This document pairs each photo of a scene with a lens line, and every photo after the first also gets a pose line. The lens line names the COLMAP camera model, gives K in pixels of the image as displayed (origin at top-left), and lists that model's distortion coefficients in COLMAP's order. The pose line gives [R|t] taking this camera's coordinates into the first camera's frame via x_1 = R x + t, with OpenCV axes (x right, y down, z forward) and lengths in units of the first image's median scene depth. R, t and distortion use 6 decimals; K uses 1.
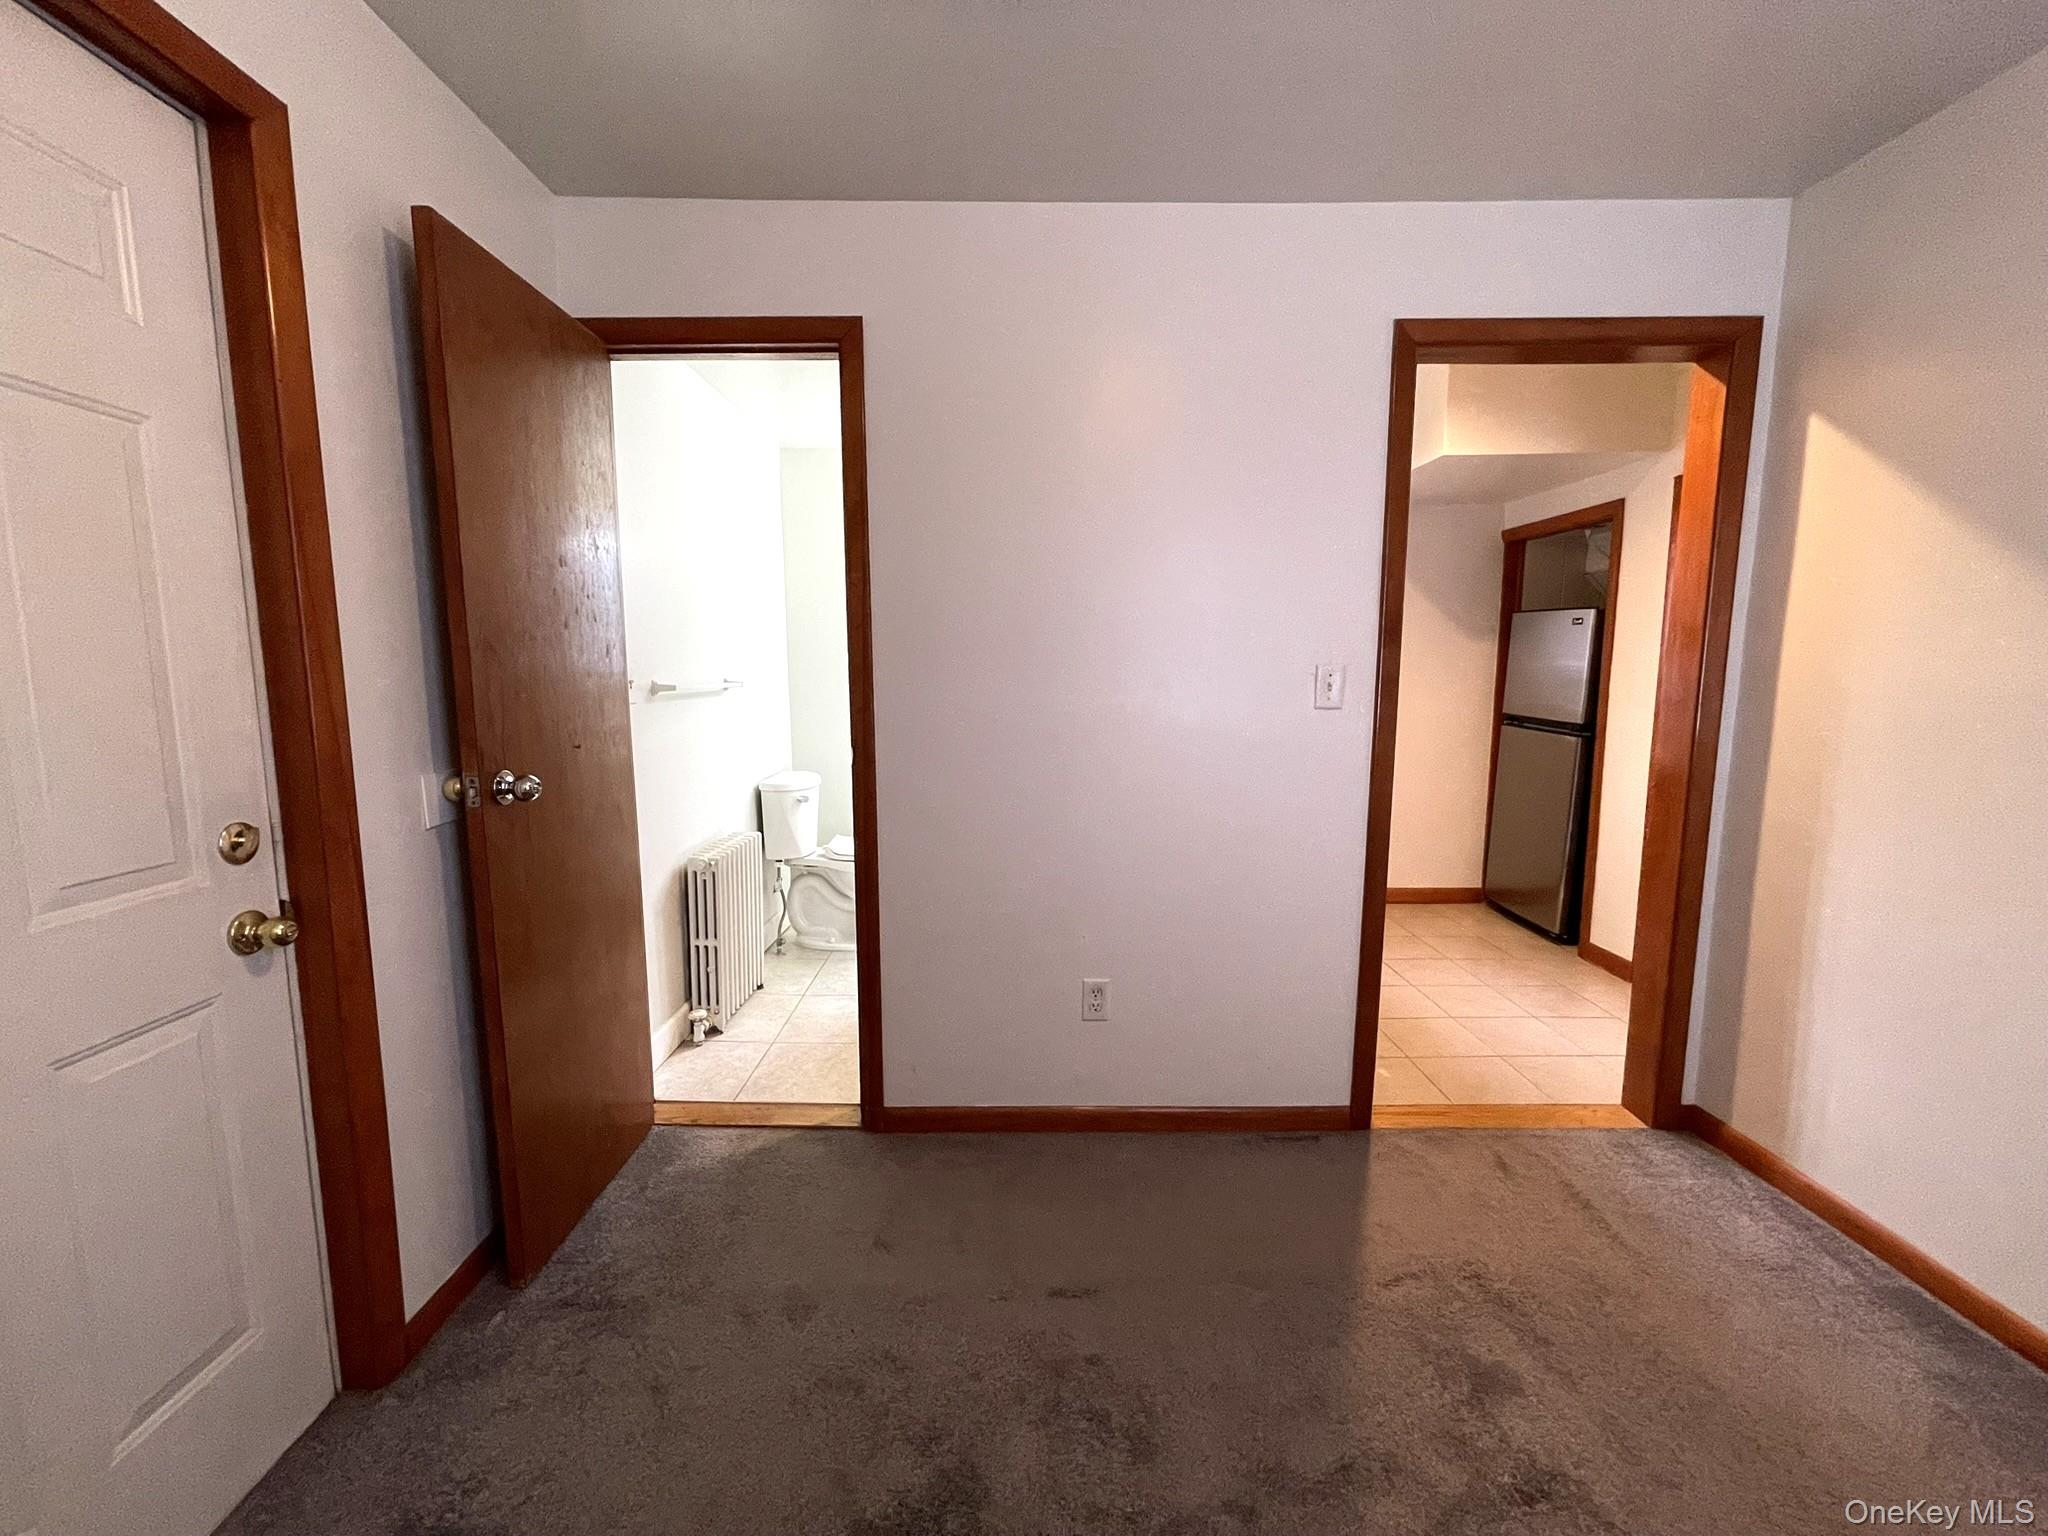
lens RADIAL K [[824.3, 0, 1028.4], [0, 824.3, 775.3], [0, 0, 1]] dist [-0.001266, 0.000330]
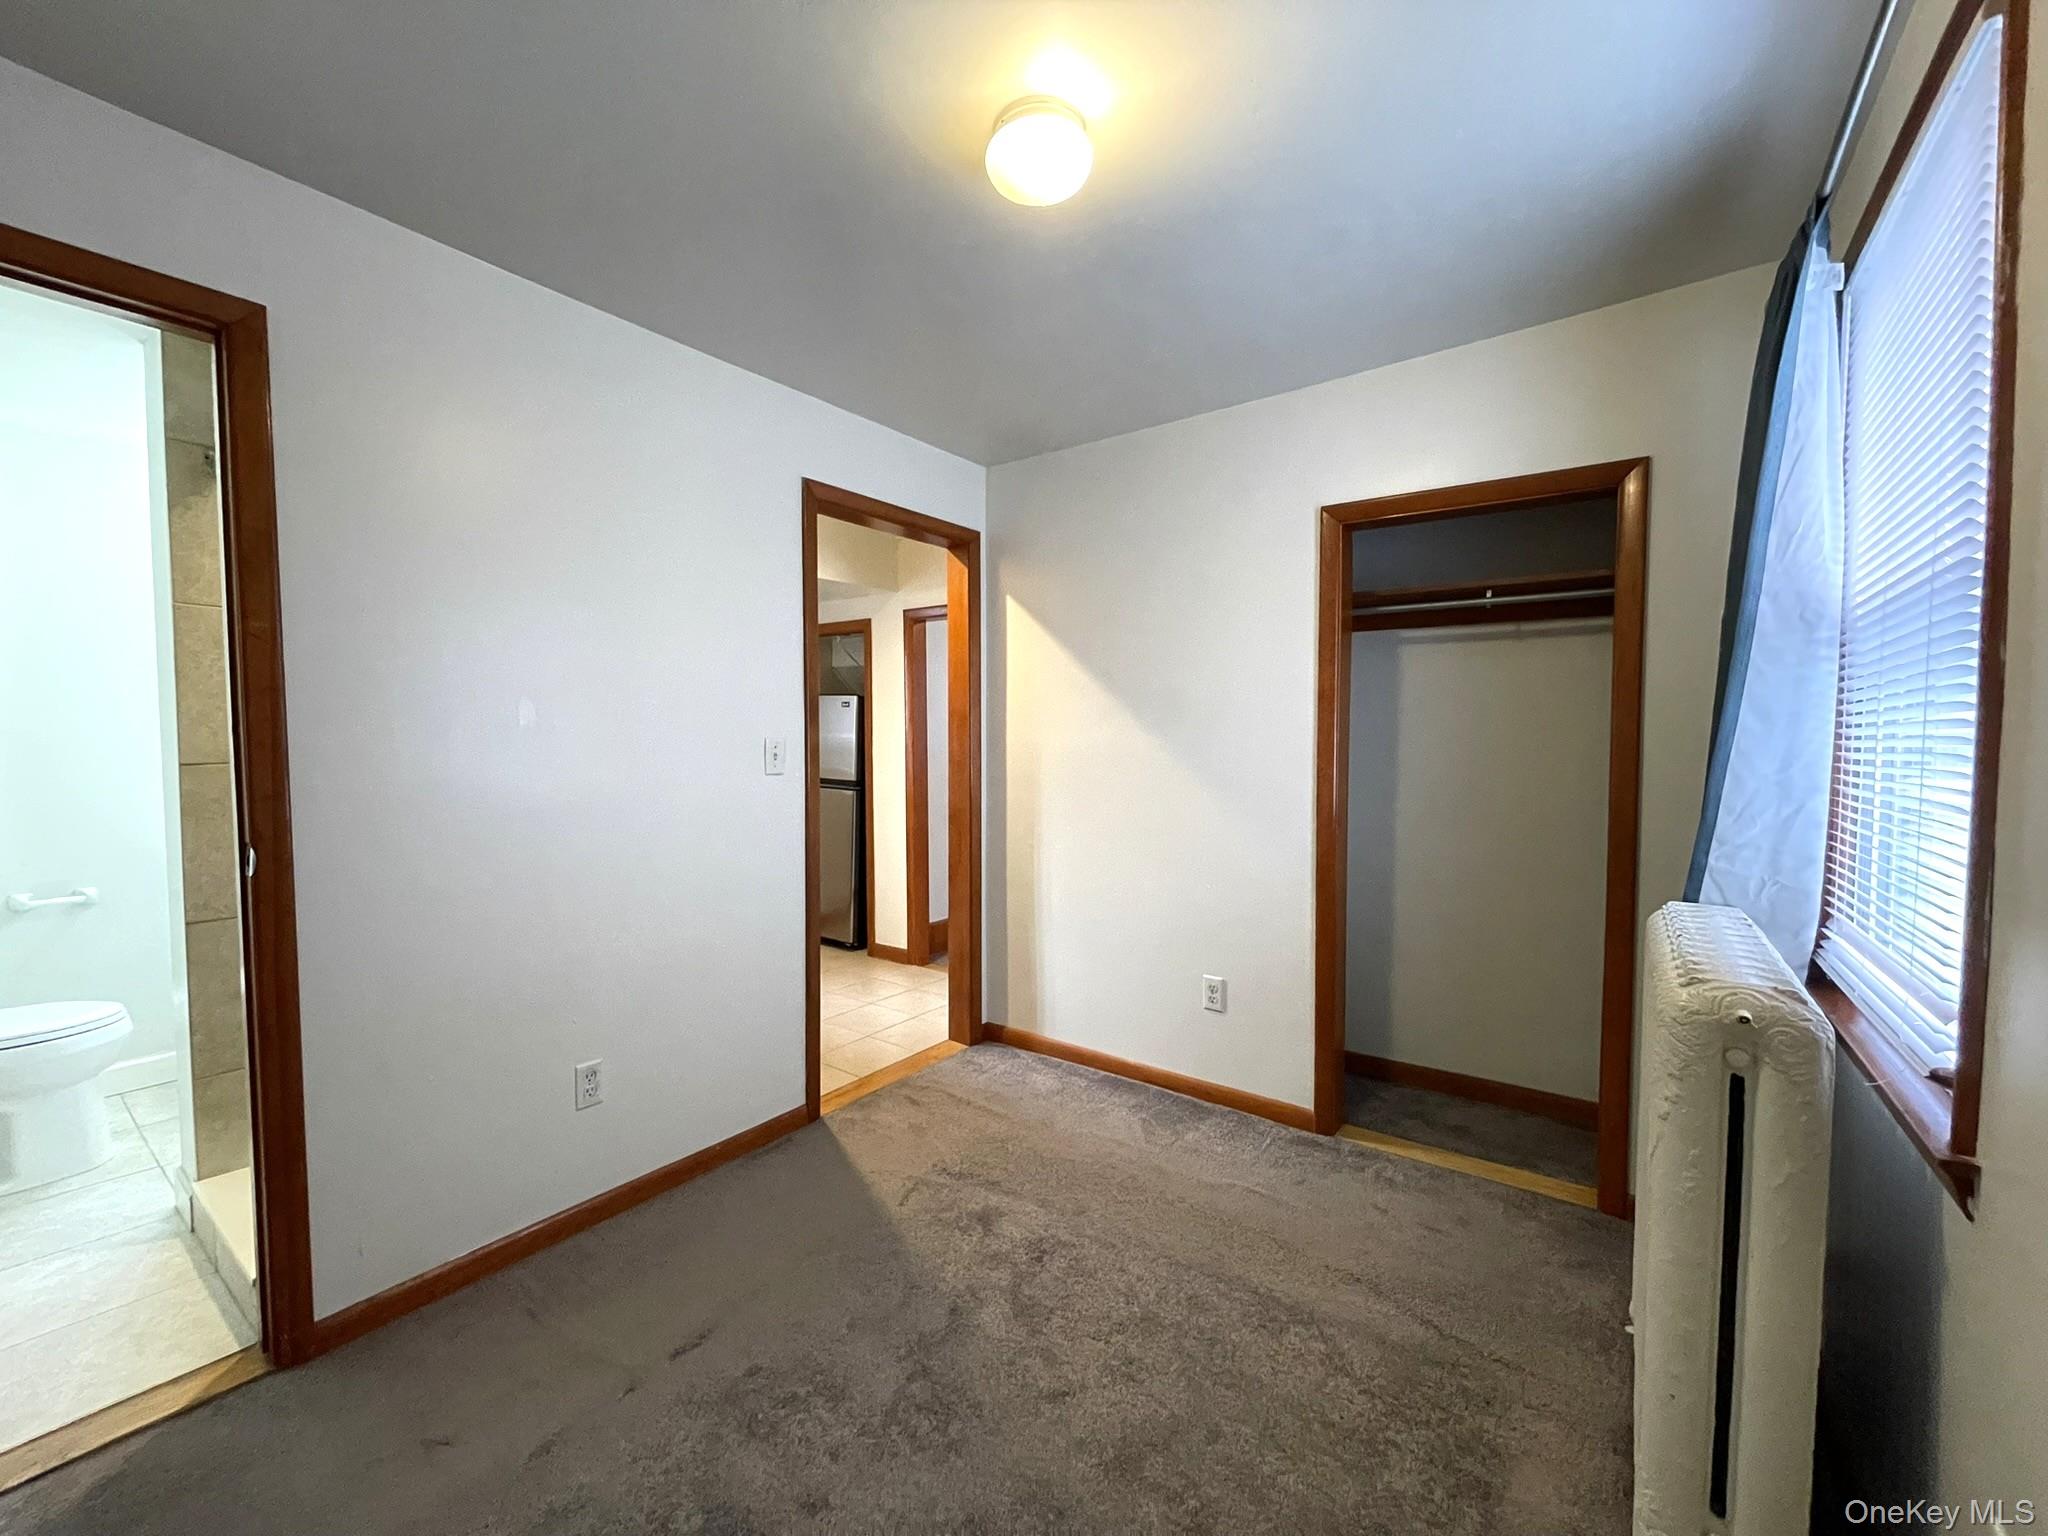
lens RADIAL K [[824.3, 0, 1013.4], [0, 824.3, 777.1], [0, 0, 1]] dist [-0.001266, 0.000330]
pose [[0.599795, -0.038209, 0.799241, -0.376638], [0.101087, 0.994475, -0.028318, -0.007382], [-0.793743, 0.097778, 0.600343, -0.007496]]
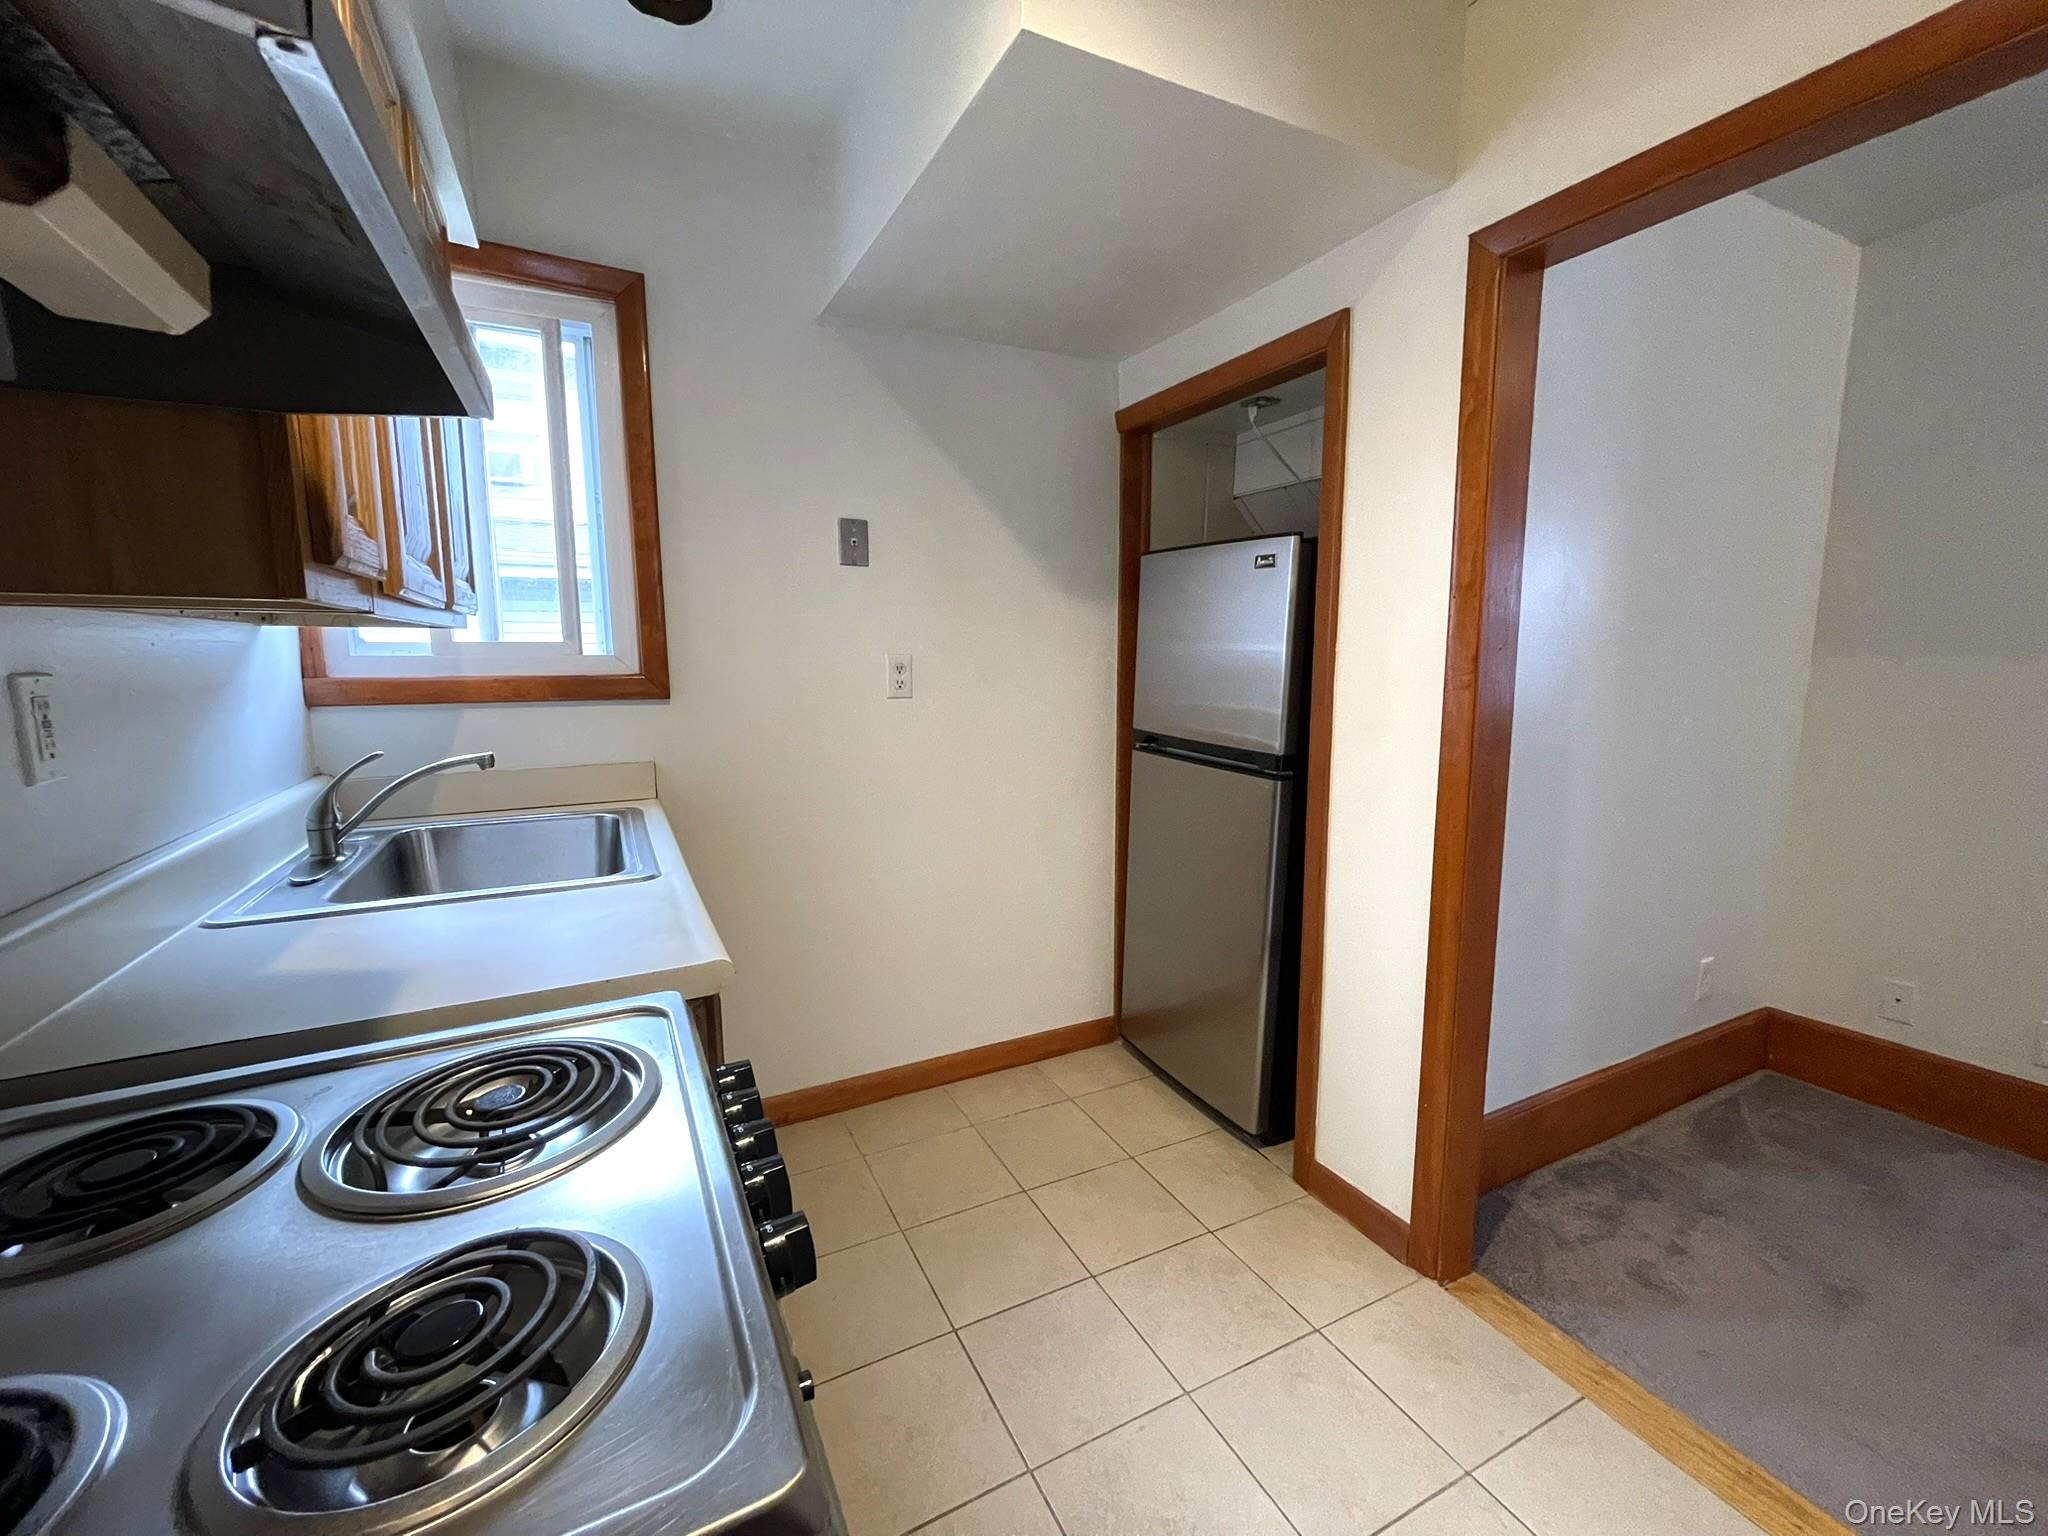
lens RADIAL K [[824.3, 0, 1015.4], [0, 824.3, 771.9], [0, 0, 1]] dist [-0.001266, 0.000330]
pose [[0.895321, -0.065601, 0.440564, 0.441558], [0.061547, 0.997827, 0.023502, -0.116964], [-0.441148, 0.006074, 0.897414, 0.934109]]
